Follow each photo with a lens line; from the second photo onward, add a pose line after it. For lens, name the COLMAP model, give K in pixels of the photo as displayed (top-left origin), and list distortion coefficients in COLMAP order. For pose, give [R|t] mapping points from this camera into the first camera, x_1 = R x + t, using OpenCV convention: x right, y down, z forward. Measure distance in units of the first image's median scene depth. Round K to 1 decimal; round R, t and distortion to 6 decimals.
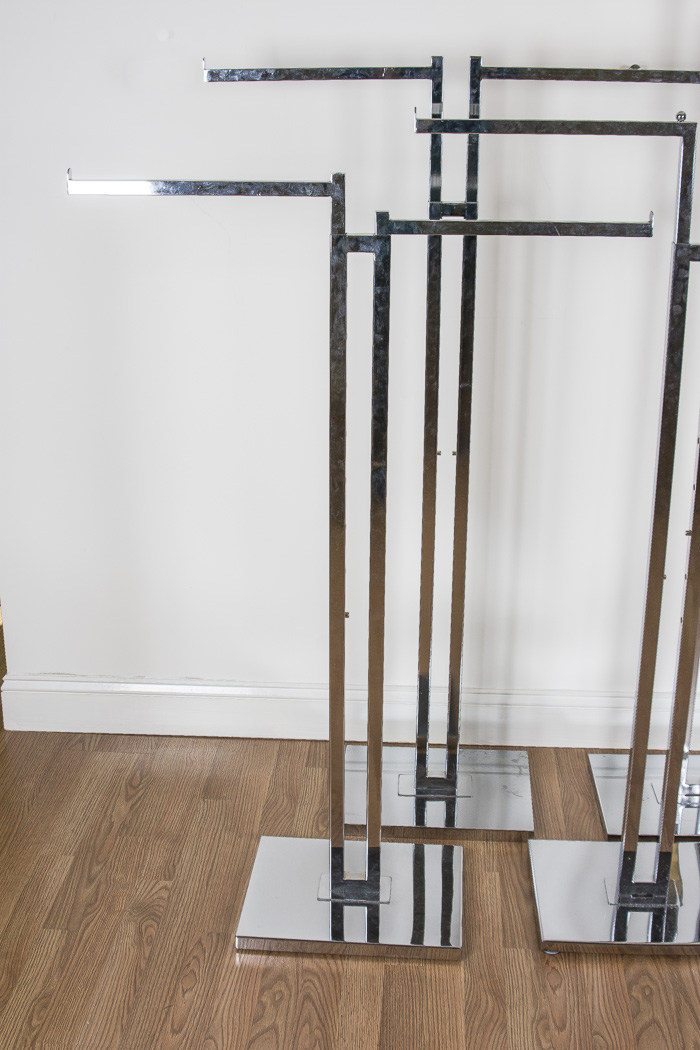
lens RADIAL K [[1283.3, 0, 367.3], [0, 1283.3, 525.8], [0, 0, 1]] dist [-0.183437, 0.215296]
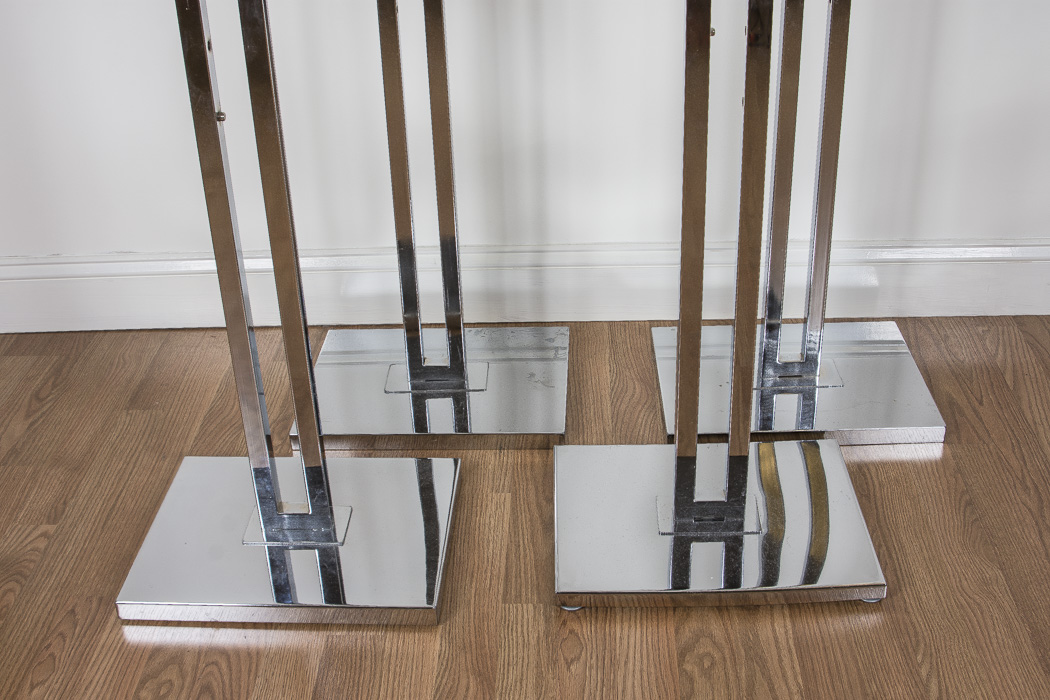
lens RADIAL K [[1283.3, 0, 525.0], [0, 1283.3, 350.0], [0, 0, 1]] dist [-0.183437, 0.215296]
pose [[0.998877, -0.047362, 0.001323, 0.116875], [0.046486, 0.985032, 0.165988, 0.077332], [-0.009165, -0.165740, 0.986127, 0.310186]]
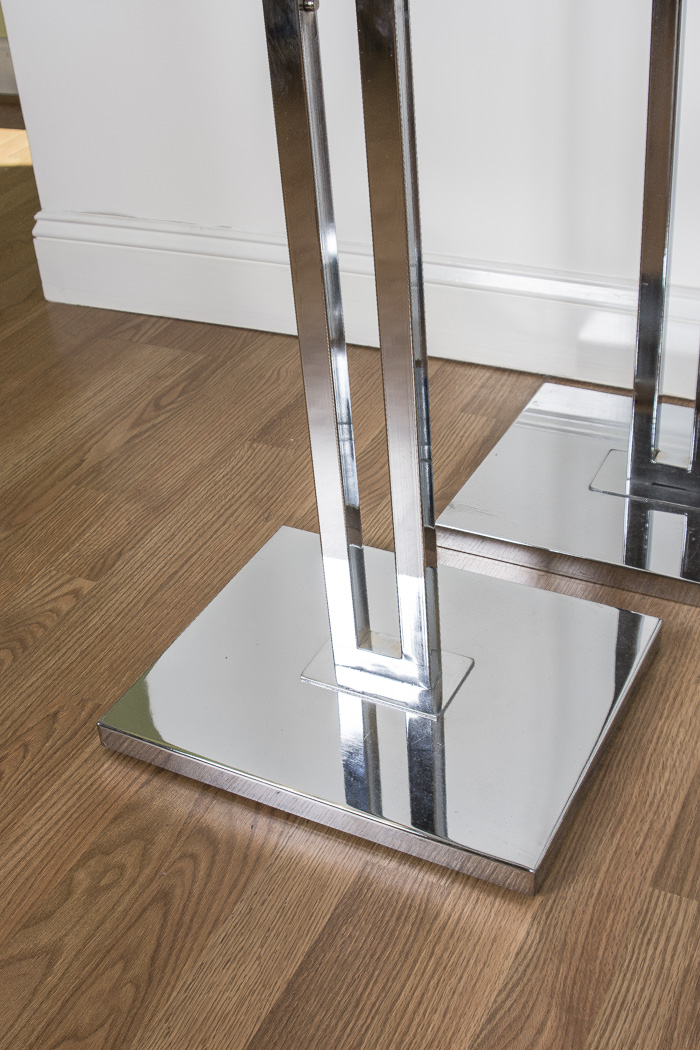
lens RADIAL K [[1283.3, 0, 367.3], [0, 1283.3, 525.8], [0, 0, 1]] dist [-0.183437, 0.215296]
pose [[0.919321, 0.167090, -0.356272, 0.139749], [-0.066298, 0.958199, 0.278316, 0.101510], [0.387883, -0.232242, 0.891970, 0.572322]]
